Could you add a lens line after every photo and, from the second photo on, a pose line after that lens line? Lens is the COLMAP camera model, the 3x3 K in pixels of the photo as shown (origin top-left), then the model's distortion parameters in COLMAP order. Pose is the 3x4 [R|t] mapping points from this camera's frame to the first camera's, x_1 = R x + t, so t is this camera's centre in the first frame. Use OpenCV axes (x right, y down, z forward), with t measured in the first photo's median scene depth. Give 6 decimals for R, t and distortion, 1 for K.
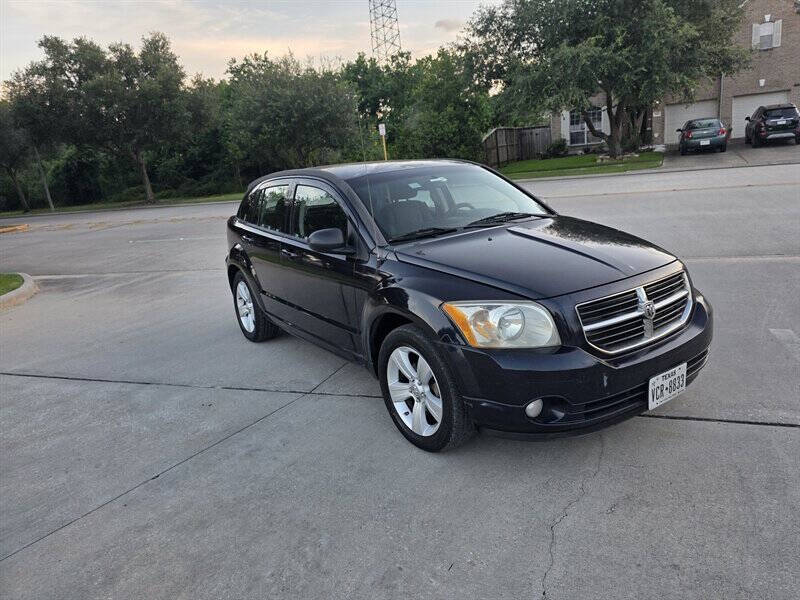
lens RADIAL K [[533.6, 0, 400.8], [0, 533.6, 297.4], [0, 0, 1]] dist [0.058244, -0.053539]
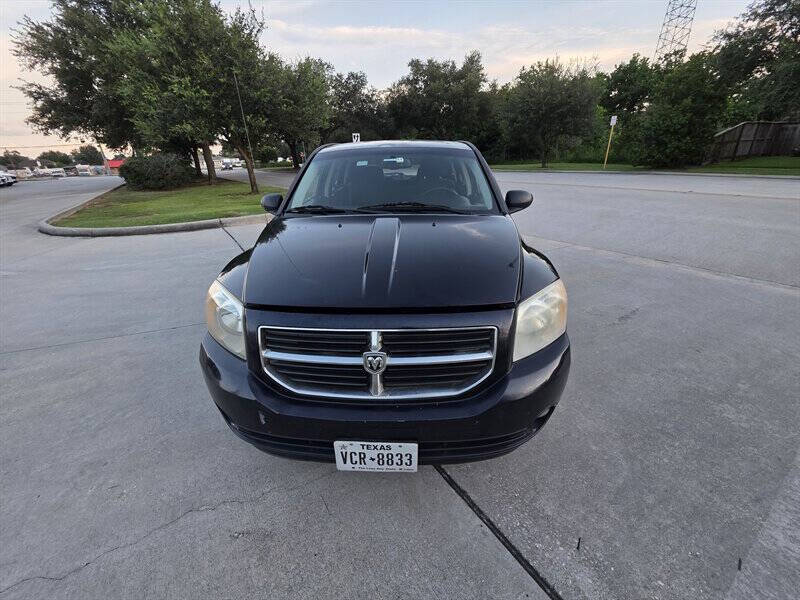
lens RADIAL K [[317.8, 0, 393.3], [0, 317.8, 299.7], [0, 0, 1]] dist [-0.002729, 0.002041]
pose [[0.798062, 0.311003, -0.516115, 0.072146], [-0.195691, 0.943856, 0.266159, -0.019230], [0.569915, -0.111412, 0.814116, 0.069813]]
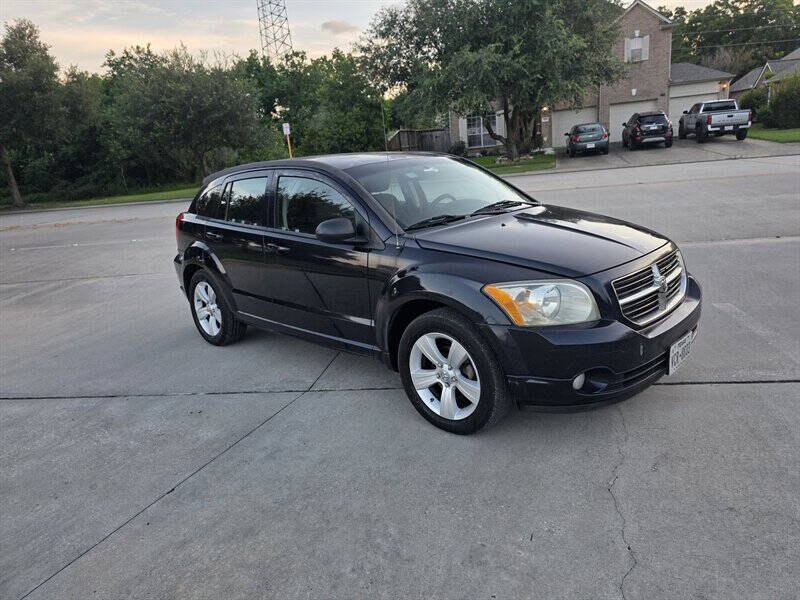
lens RADIAL K [[536.1, 0, 401.4], [0, 536.1, 295.3], [0, 0, 1]] dist [0.063711, -0.065211]
pose [[0.981569, -0.043488, 0.186093, -0.027431], [0.045151, 0.998969, -0.004706, 0.002866], [-0.185697, 0.013021, 0.982521, 0.002388]]
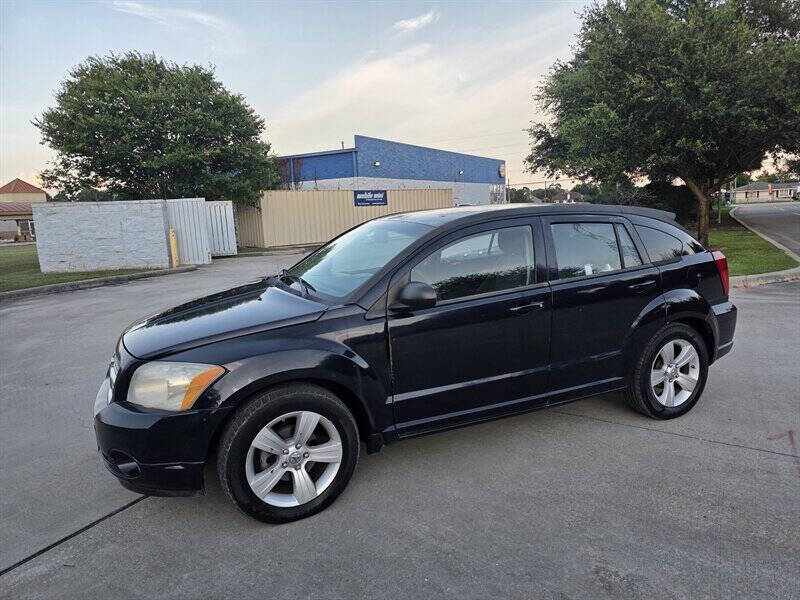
lens RADIAL K [[525.1, 0, 418.7], [0, 525.1, 297.6], [0, 0, 1]] dist [0.083387, -0.086289]
pose [[-0.141766, 0.265419, -0.953654, 0.152429], [-0.198404, 0.936216, 0.290060, -0.062138], [0.969813, 0.230330, -0.080064, 0.180568]]
